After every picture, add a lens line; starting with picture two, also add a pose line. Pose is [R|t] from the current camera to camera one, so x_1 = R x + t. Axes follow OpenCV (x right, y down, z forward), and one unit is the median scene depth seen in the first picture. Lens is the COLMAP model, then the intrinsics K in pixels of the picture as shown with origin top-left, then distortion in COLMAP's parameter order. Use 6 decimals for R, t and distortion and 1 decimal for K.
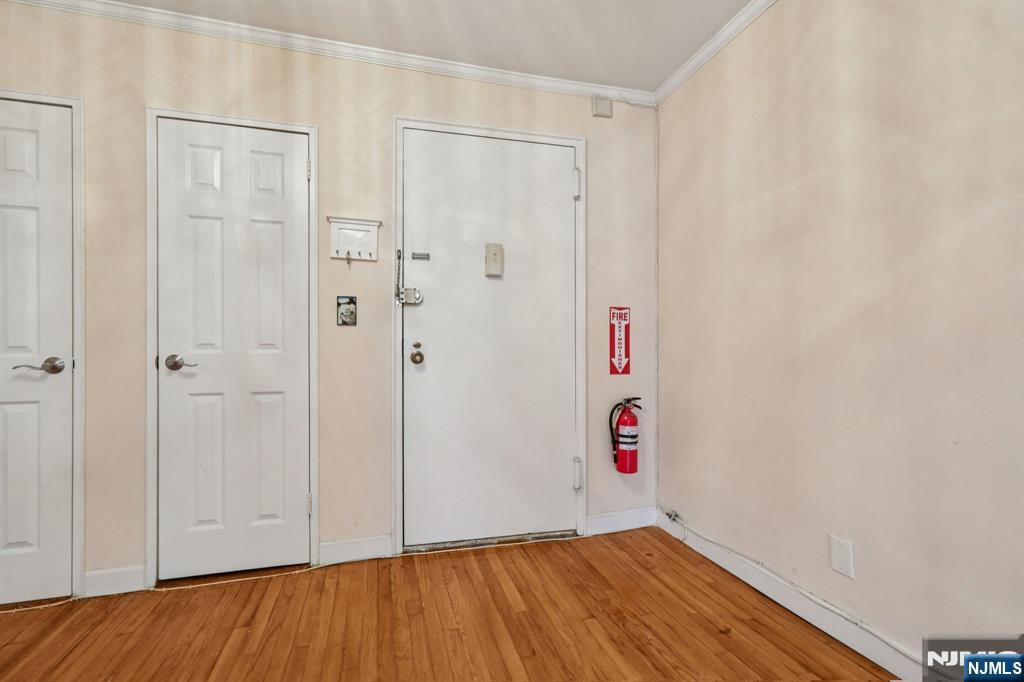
lens RADIAL K [[461.4, 0, 504.7], [0, 461.4, 354.2], [0, 0, 1]] dist [-0.000541, 0.000566]
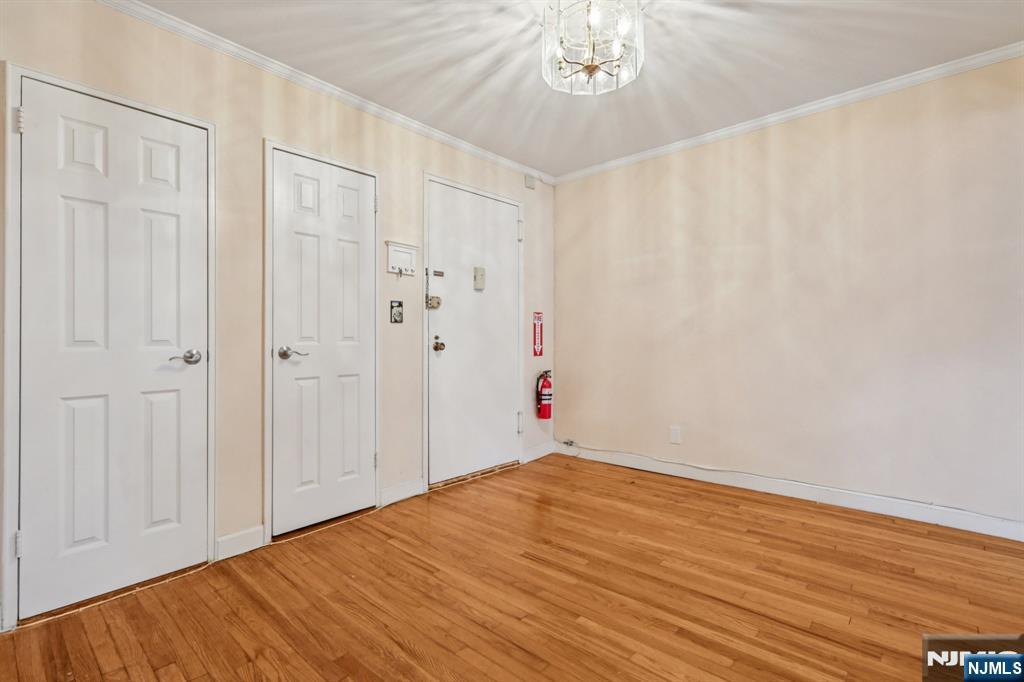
lens RADIAL K [[471.0, 0, 505.6], [0, 471.0, 339.9], [0, 0, 1]] dist [-0.001608, -0.000058]
pose [[0.844107, -0.005616, 0.536145, -0.785242], [0.010052, 0.999935, -0.005352, -0.002906], [-0.536081, 0.009908, 0.844109, -0.306942]]
